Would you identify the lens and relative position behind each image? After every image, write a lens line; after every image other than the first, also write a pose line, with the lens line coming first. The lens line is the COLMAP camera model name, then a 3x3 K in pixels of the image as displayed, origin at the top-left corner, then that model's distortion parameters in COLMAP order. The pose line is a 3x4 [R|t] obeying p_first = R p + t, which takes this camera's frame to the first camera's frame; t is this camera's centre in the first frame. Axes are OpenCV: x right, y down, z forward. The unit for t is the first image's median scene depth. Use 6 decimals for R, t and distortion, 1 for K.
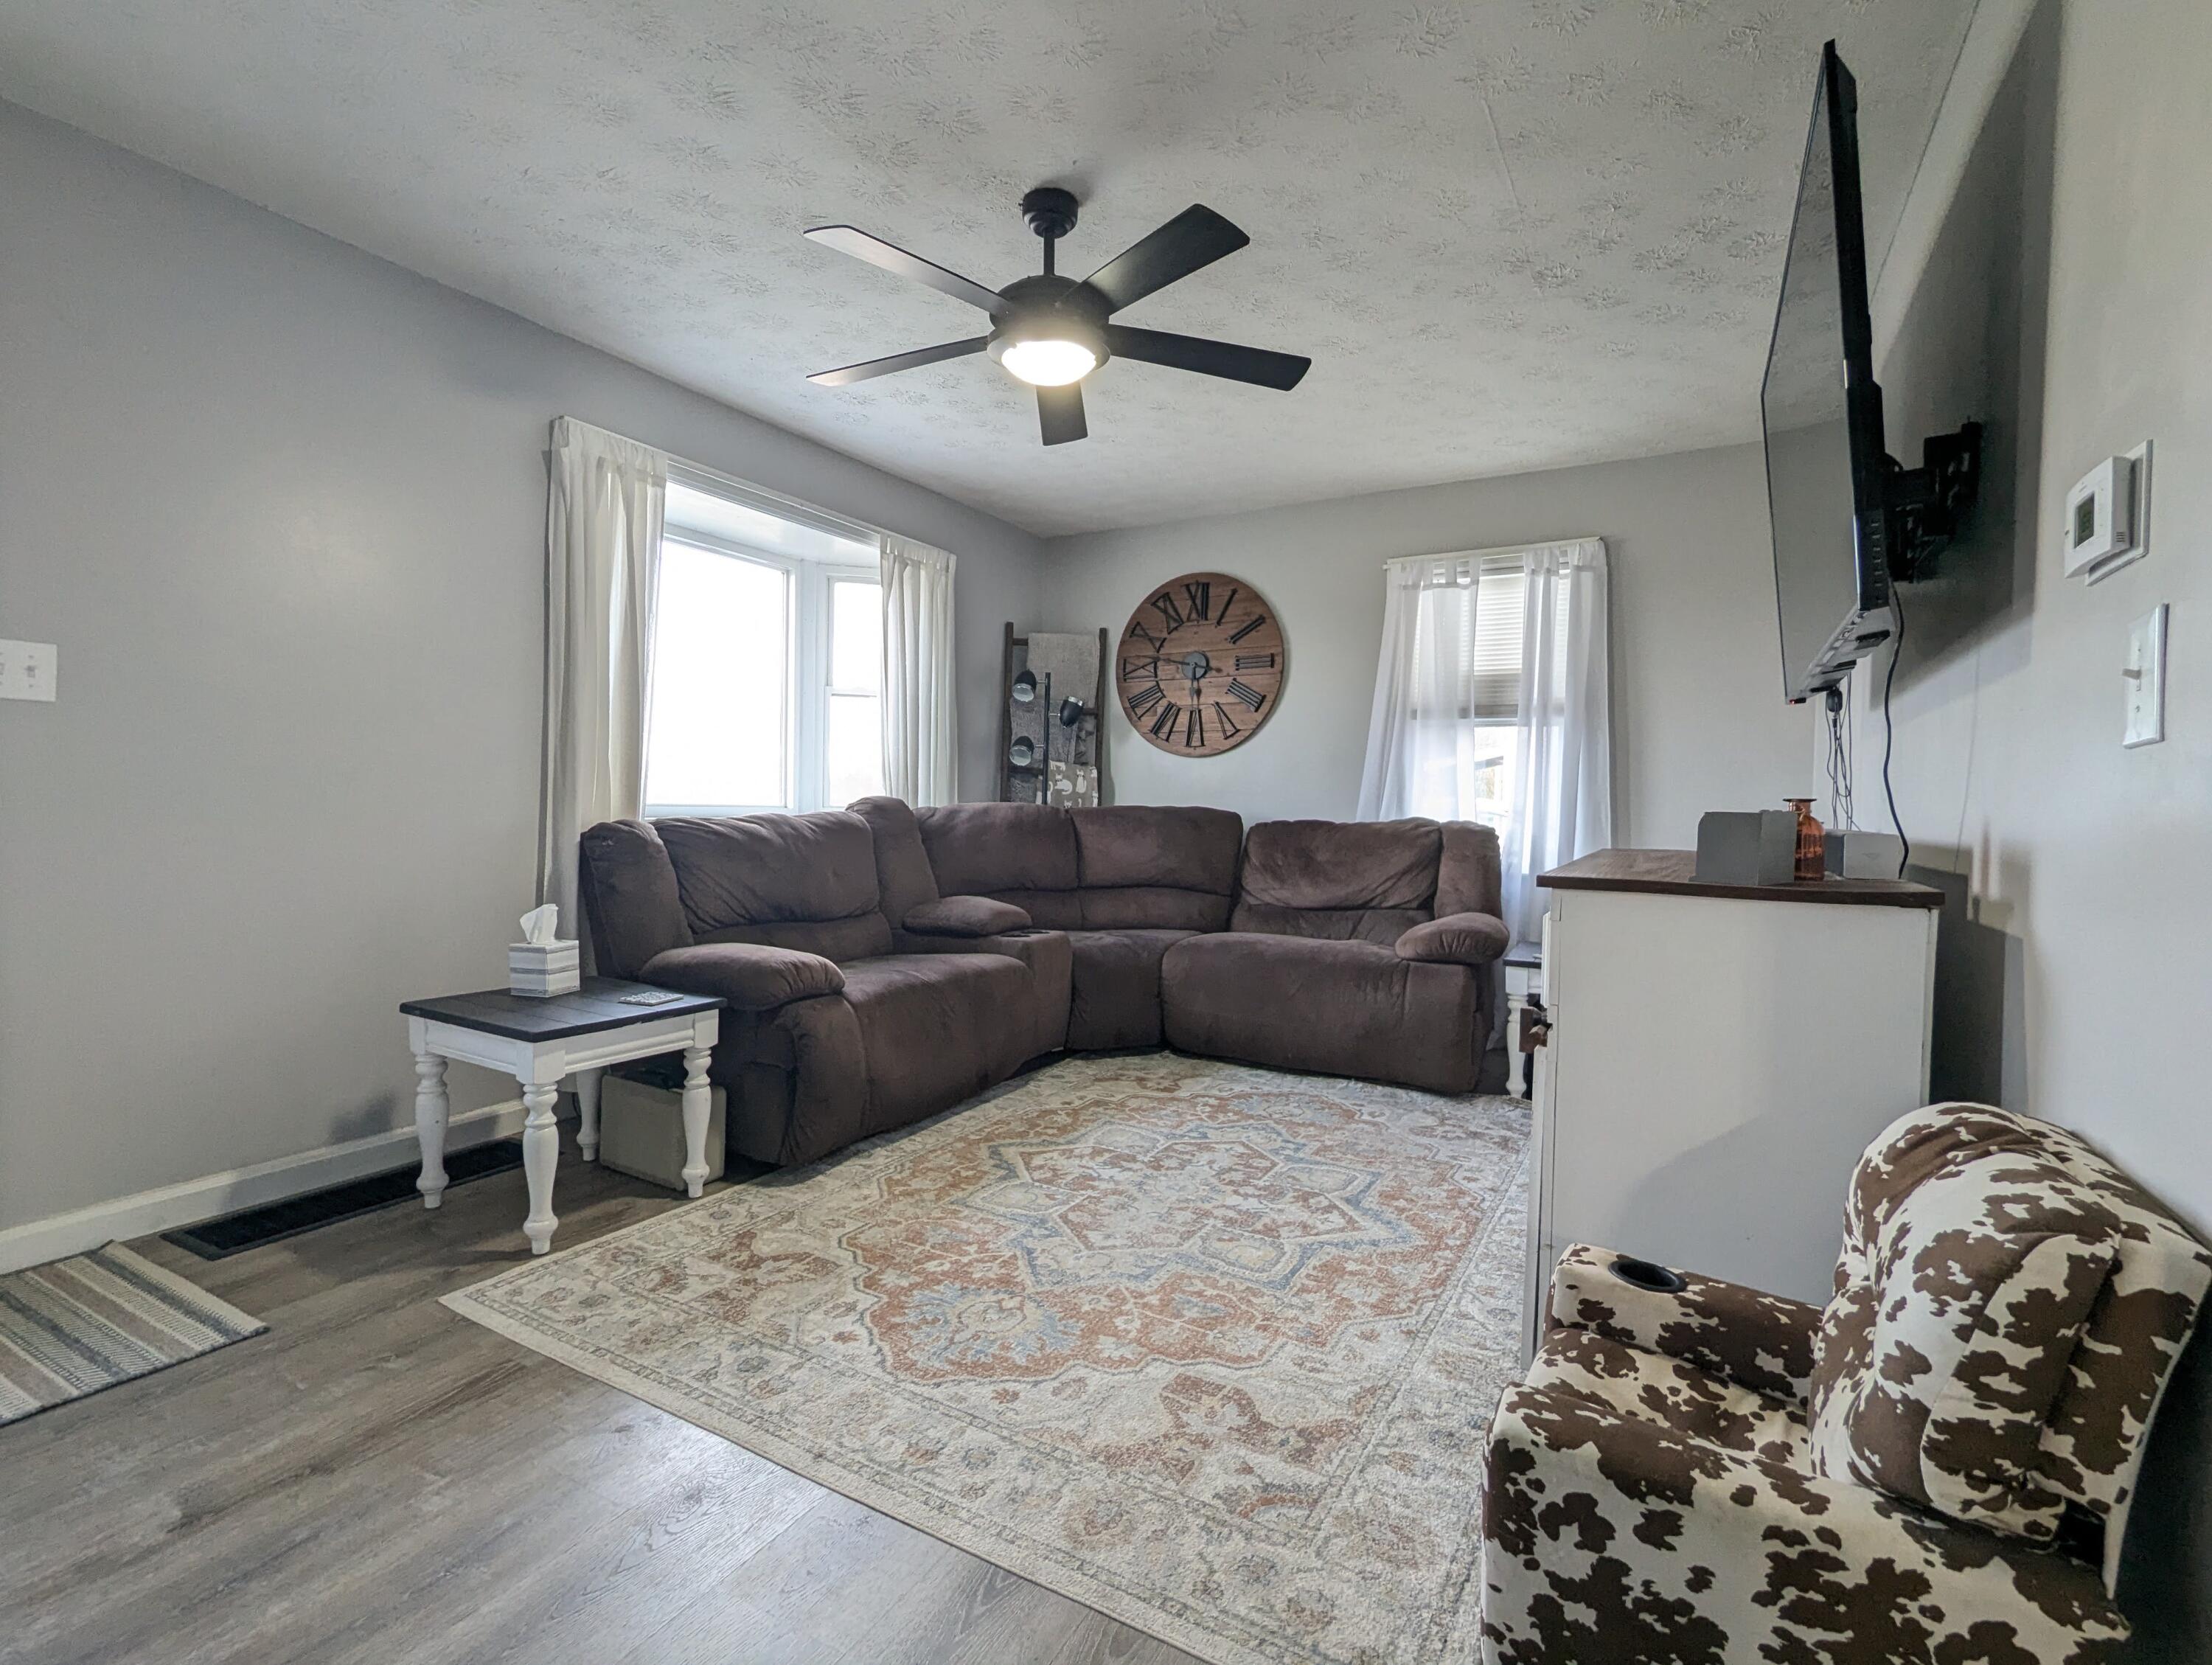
lens RADIAL K [[1053.1, 0, 1106.0], [0, 1053.1, 832.5], [0, 0, 1]] dist [0.010513, -0.000144]
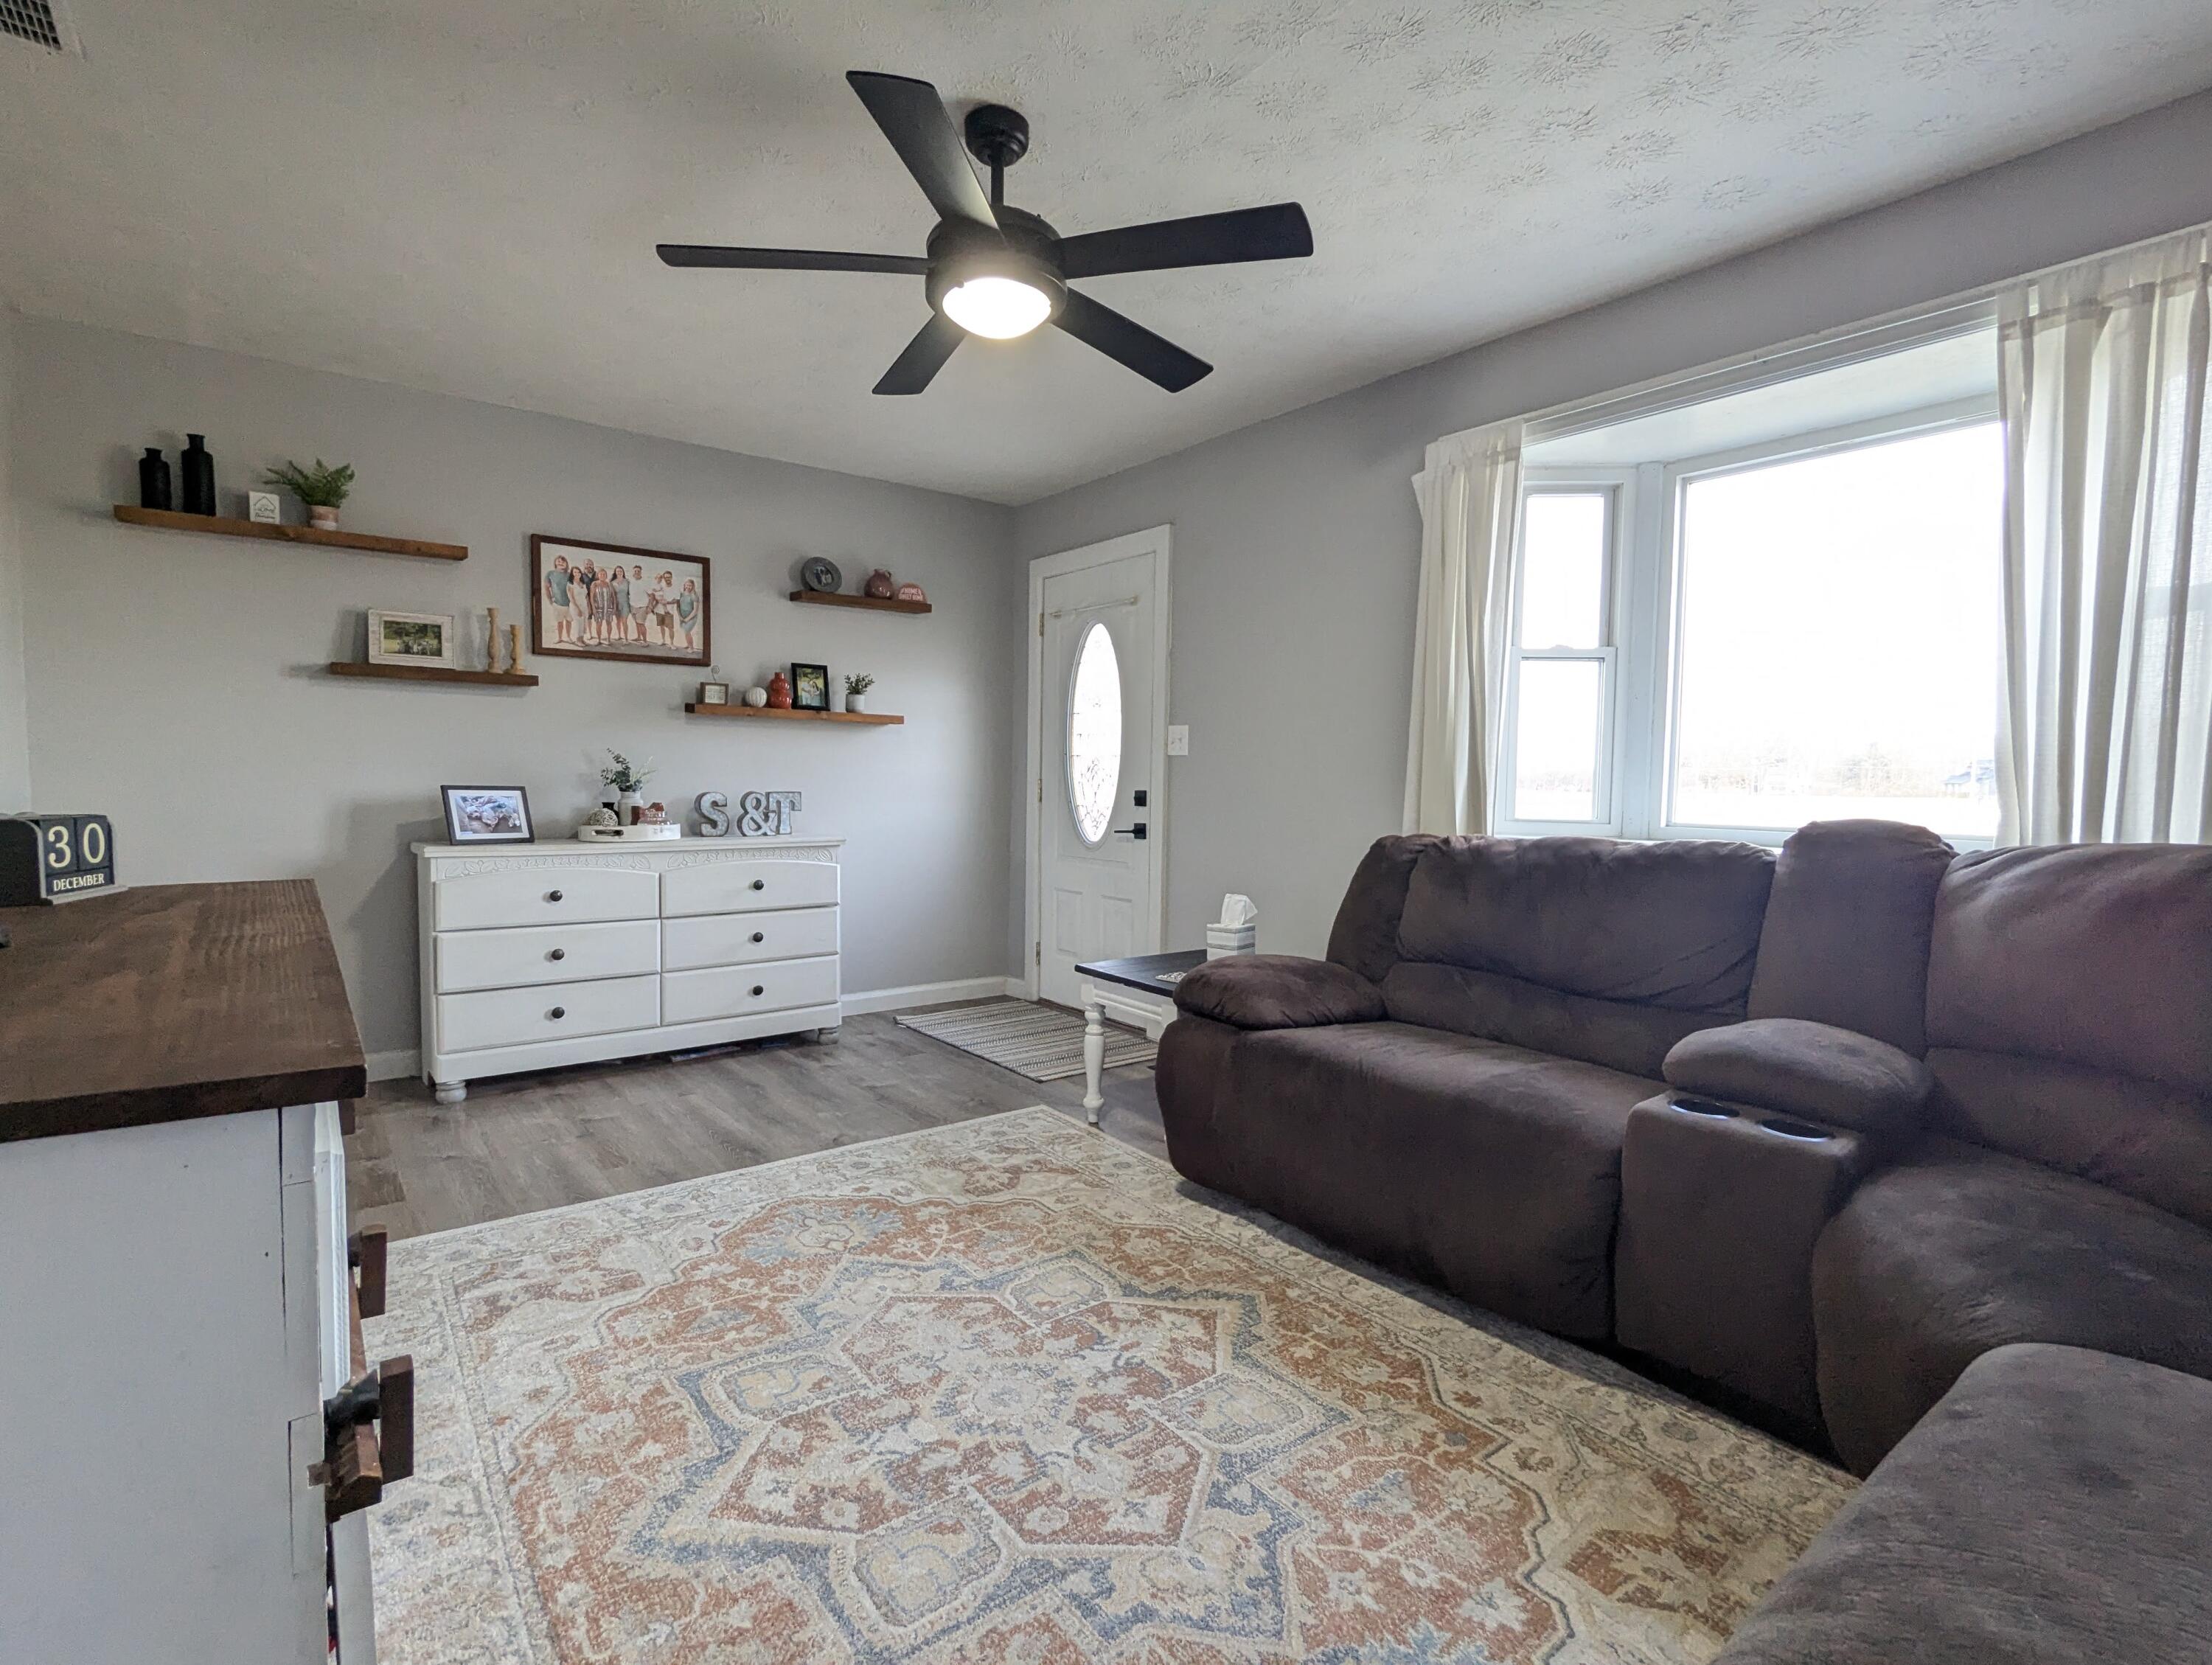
lens RADIAL K [[1056.5, 0, 1110.8], [0, 1056.5, 838.0], [0, 0, 1]] dist [0.000006, 0.000595]
pose [[-0.383745, 0.027143, -0.923040, 0.566464], [-0.046908, 0.997705, 0.048840, -0.044070], [0.922247, 0.062040, -0.381591, 1.132108]]
